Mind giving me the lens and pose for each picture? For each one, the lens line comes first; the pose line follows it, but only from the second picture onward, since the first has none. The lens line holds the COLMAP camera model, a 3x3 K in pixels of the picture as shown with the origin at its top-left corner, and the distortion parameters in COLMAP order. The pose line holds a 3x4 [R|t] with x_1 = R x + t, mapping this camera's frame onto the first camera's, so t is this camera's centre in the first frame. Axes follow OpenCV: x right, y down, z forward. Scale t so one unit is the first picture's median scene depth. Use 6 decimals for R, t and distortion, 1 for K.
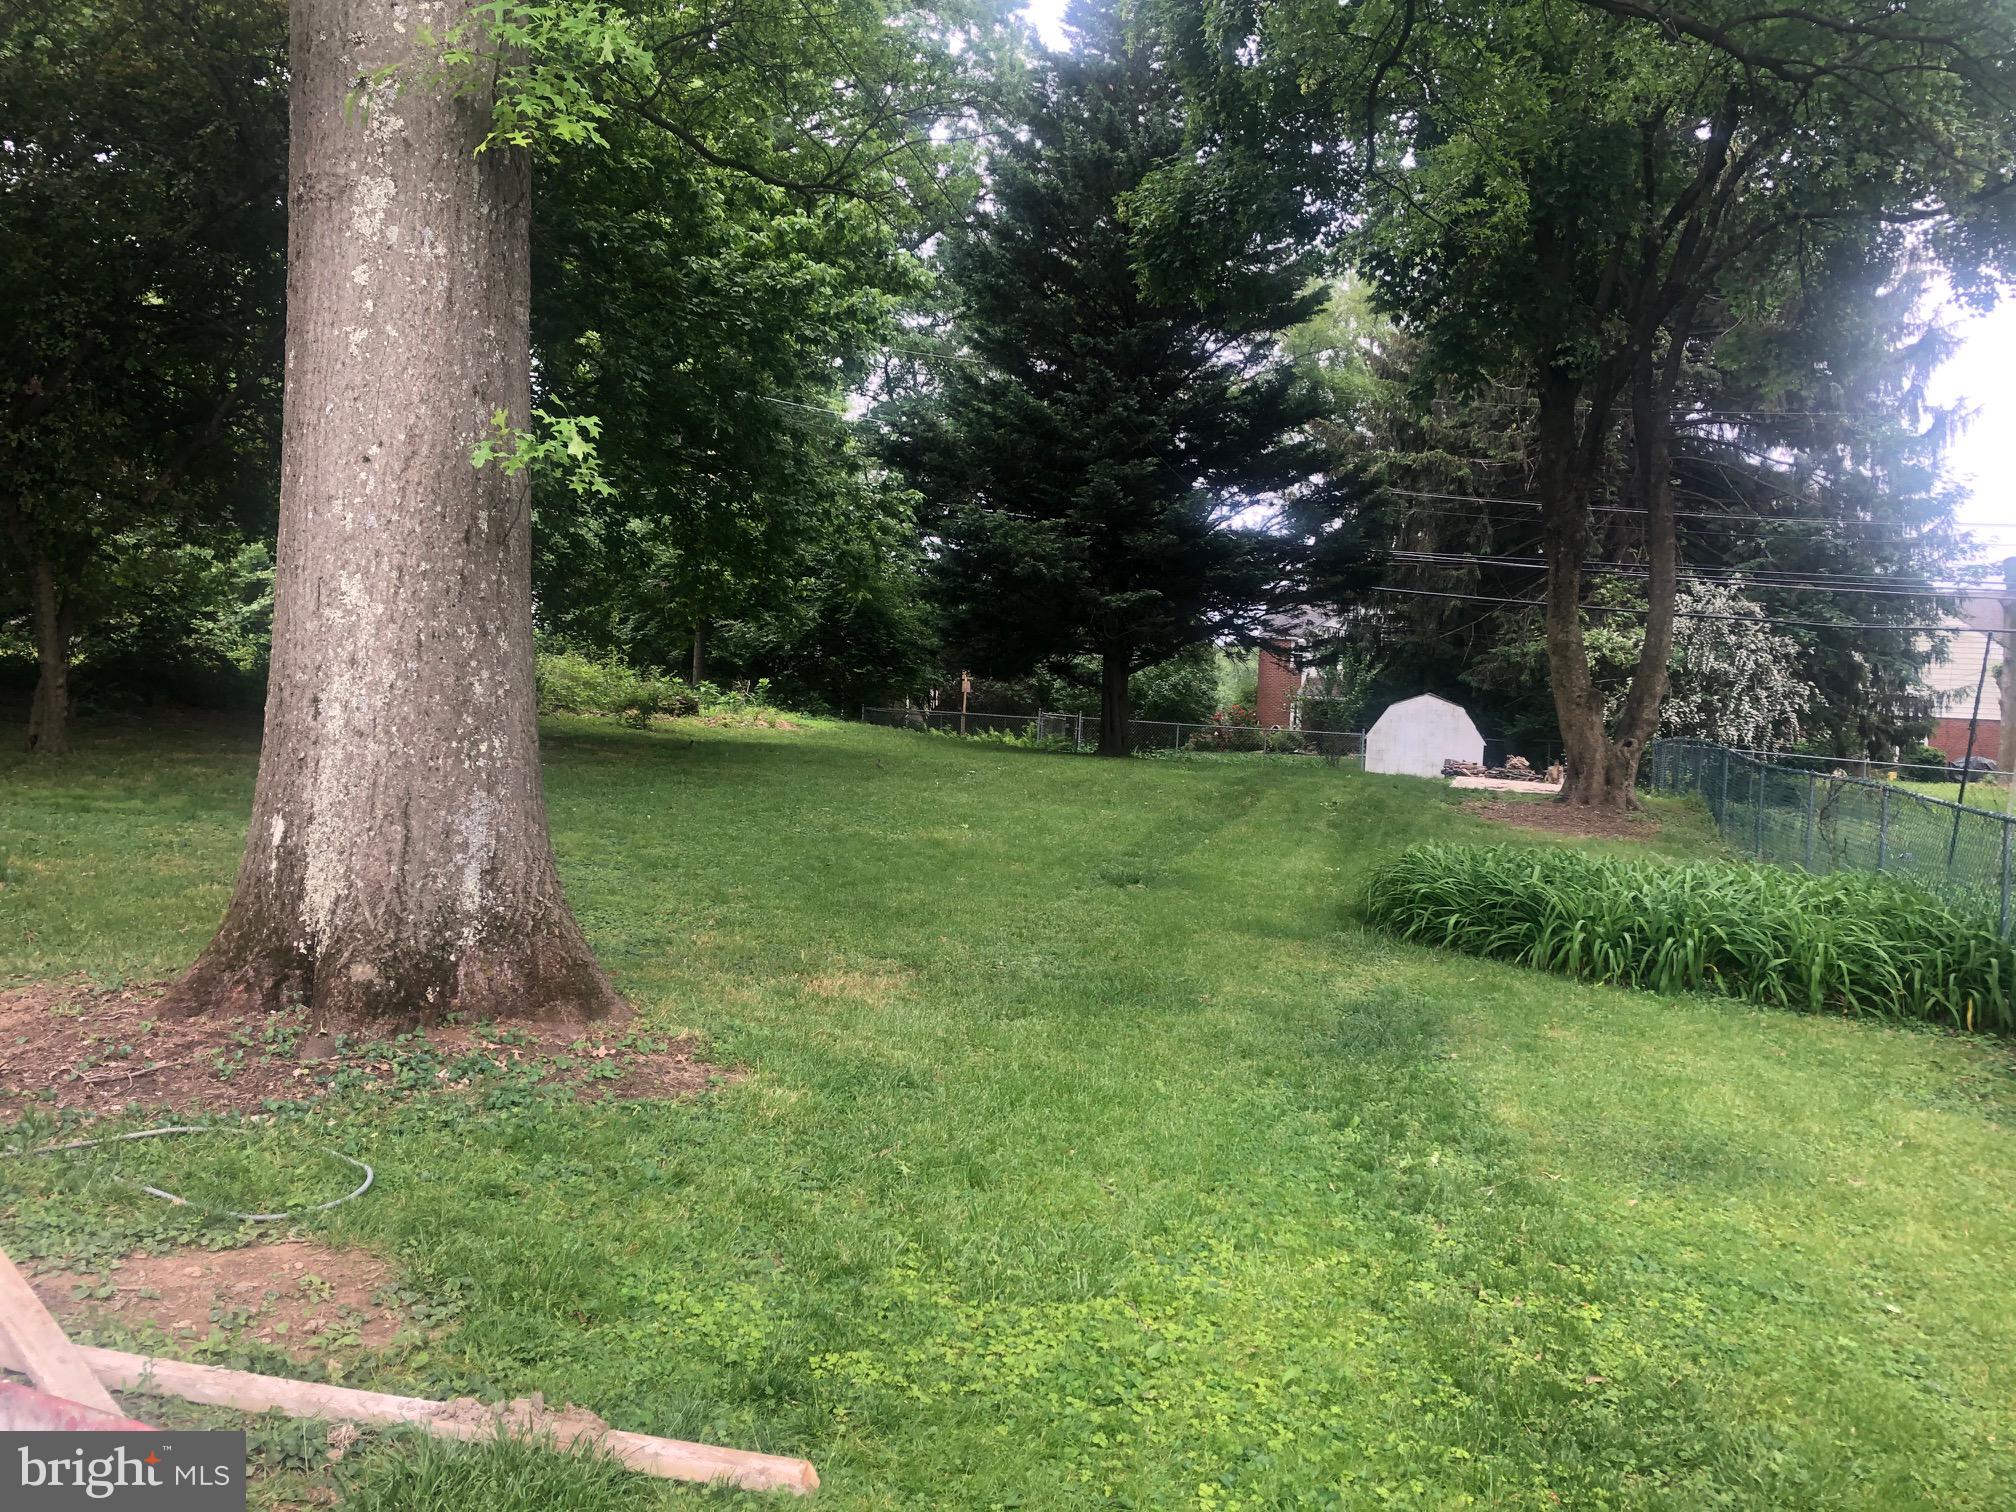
lens RADIAL K [[1657.1, 0, 1011.8], [0, 1657.1, 769.2], [0, 0, 1]] dist [0.036088, -0.034482]
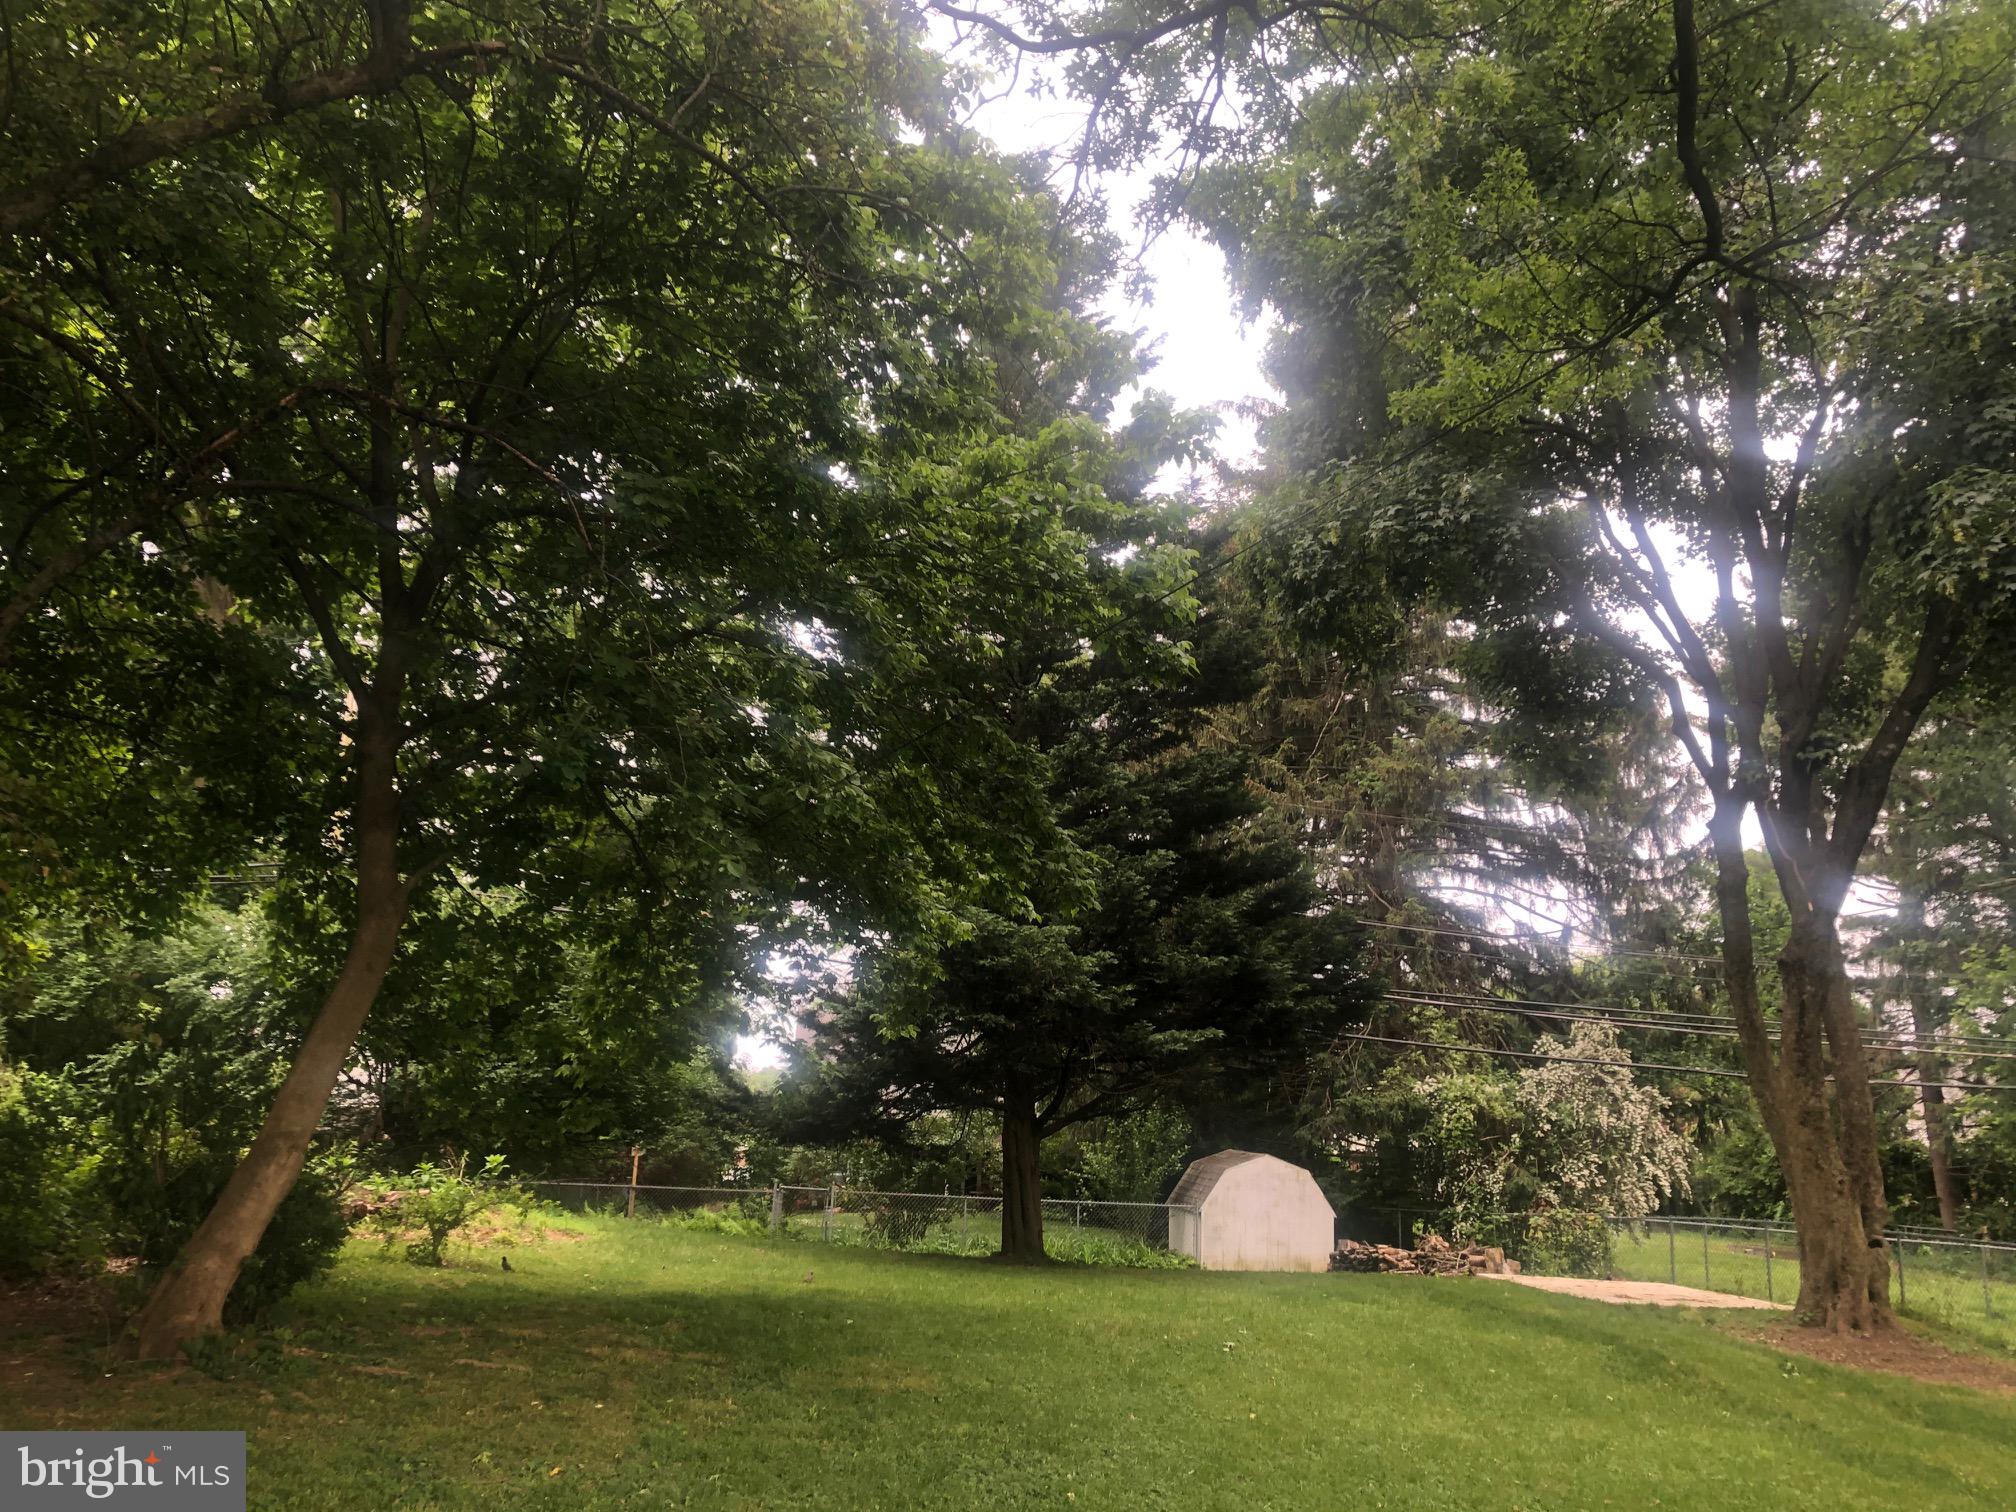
lens RADIAL K [[1657.1, 0, 1025.2], [0, 1657.1, 741.6], [0, 0, 1]] dist [0.036088, -0.034482]
pose [[0.914702, 0.080234, 0.396085, -0.218104], [0.027977, 0.965171, -0.260121, -0.033989], [-0.403160, 0.249015, 0.880599, 0.291853]]
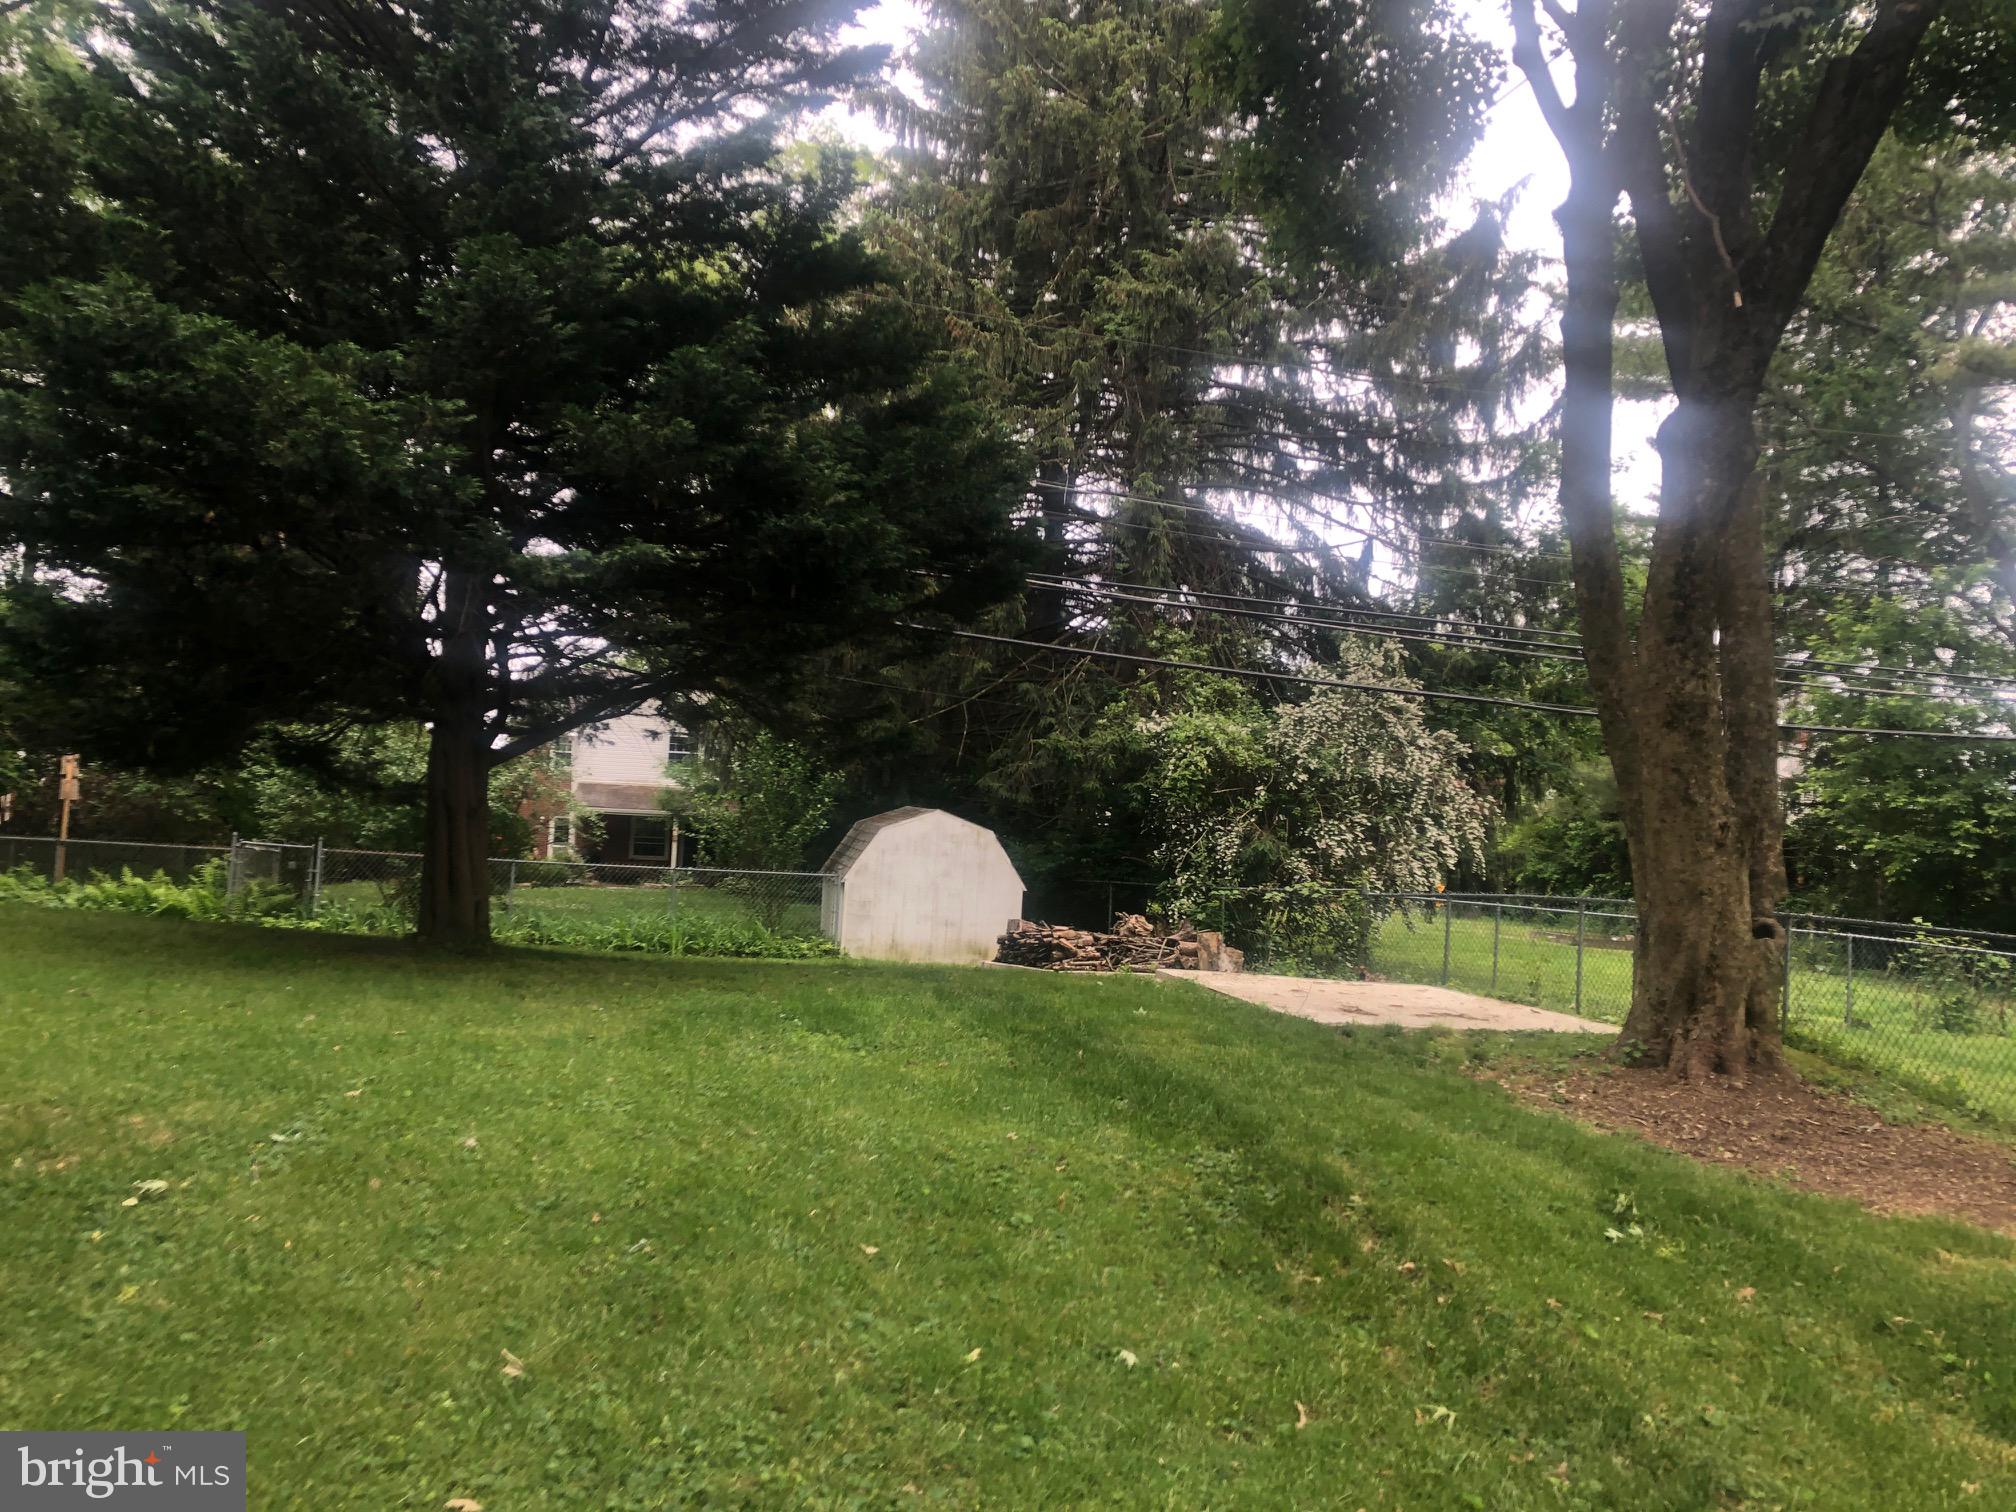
lens RADIAL K [[1657.1, 0, 990.3], [0, 1657.1, 736.5], [0, 0, 1]] dist [0.036088, -0.034482]
pose [[0.884253, 0.025021, 0.466337, -0.020555], [0.014400, 0.996628, -0.080778, -0.023847], [-0.466786, 0.078144, 0.880911, 0.481686]]
